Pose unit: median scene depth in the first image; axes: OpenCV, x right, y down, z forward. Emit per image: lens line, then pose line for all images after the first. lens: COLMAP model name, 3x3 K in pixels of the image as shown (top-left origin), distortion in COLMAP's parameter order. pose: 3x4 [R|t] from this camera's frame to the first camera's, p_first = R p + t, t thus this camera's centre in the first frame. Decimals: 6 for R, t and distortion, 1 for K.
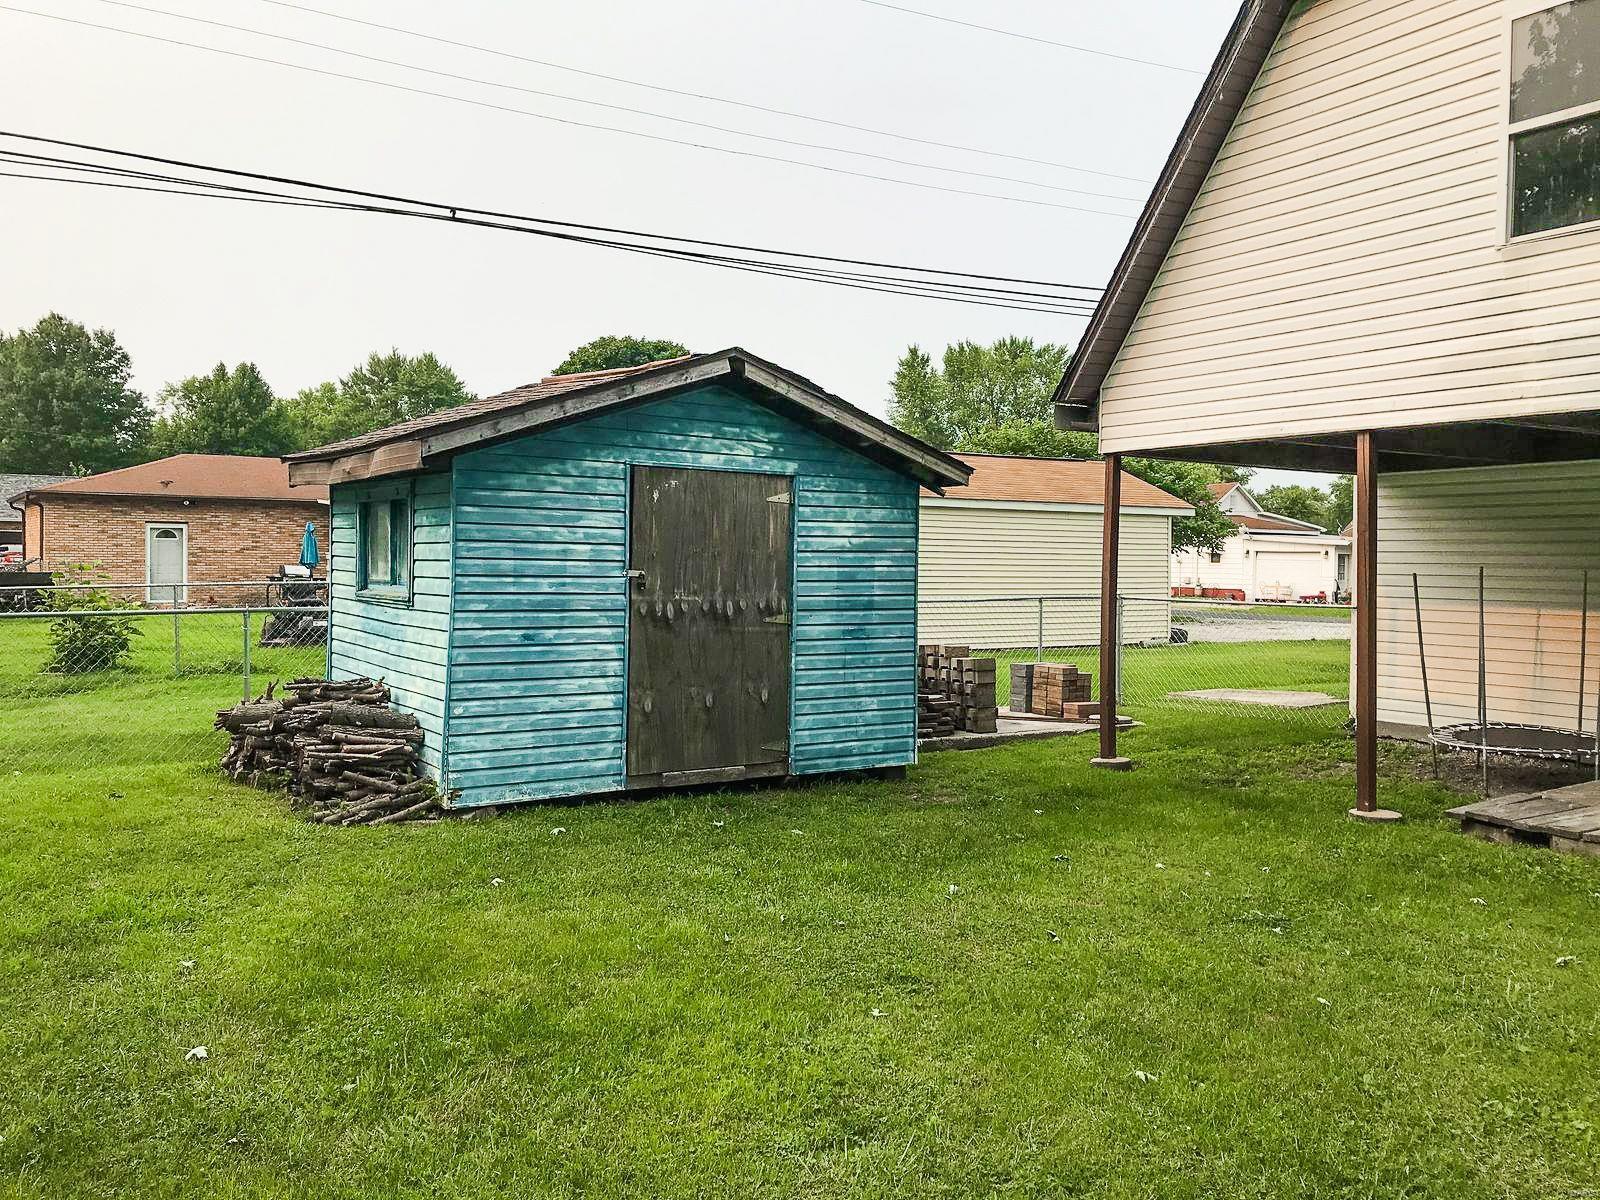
lens RADIAL K [[1369.3, 0, 800.0], [0, 1369.3, 600.0], [0, 0, 1]] dist [-0.001565, -0.009666]
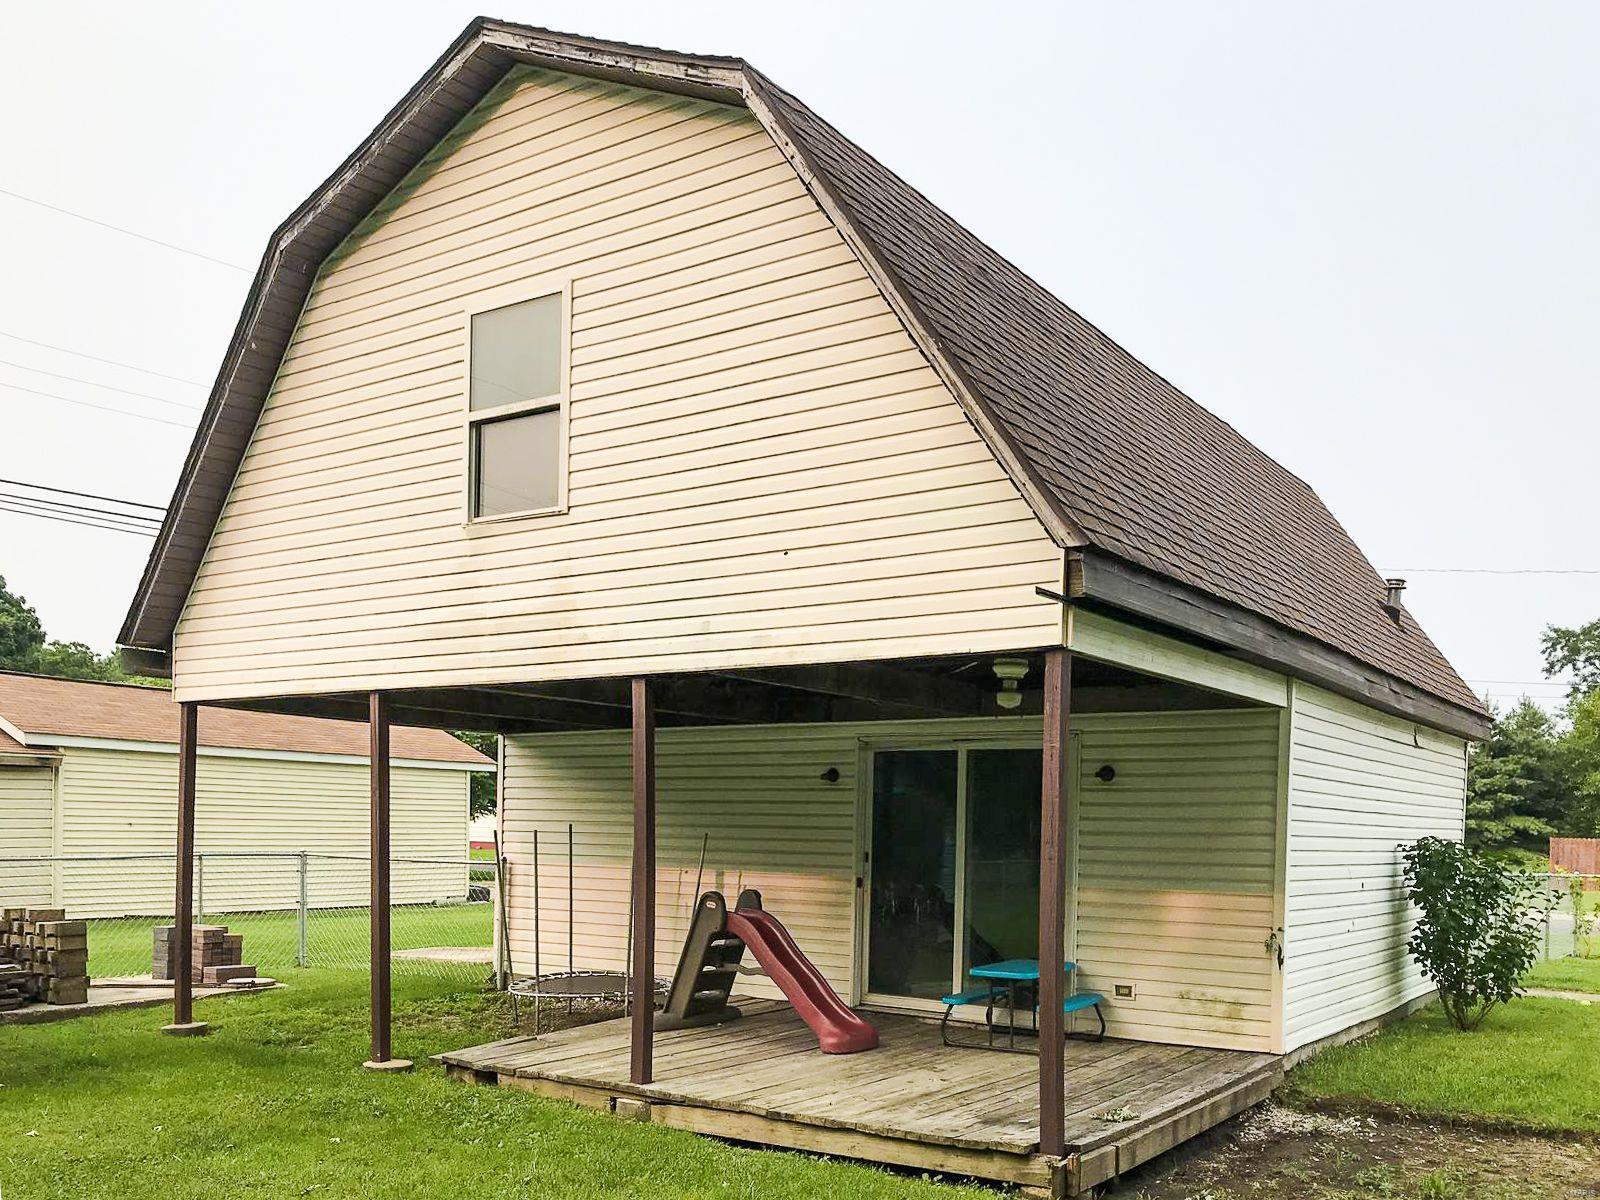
lens RADIAL K [[1440.0, 0, 800.7], [0, 1440.0, 827.1], [0, 0, 1]] dist [-0.000203, 0.167725]
pose [[0.909180, 0.005235, 0.416370, 0.172632], [0.003618, 0.999784, -0.020471, 0.001240], [-0.416387, 0.020118, 0.908965, -0.080531]]
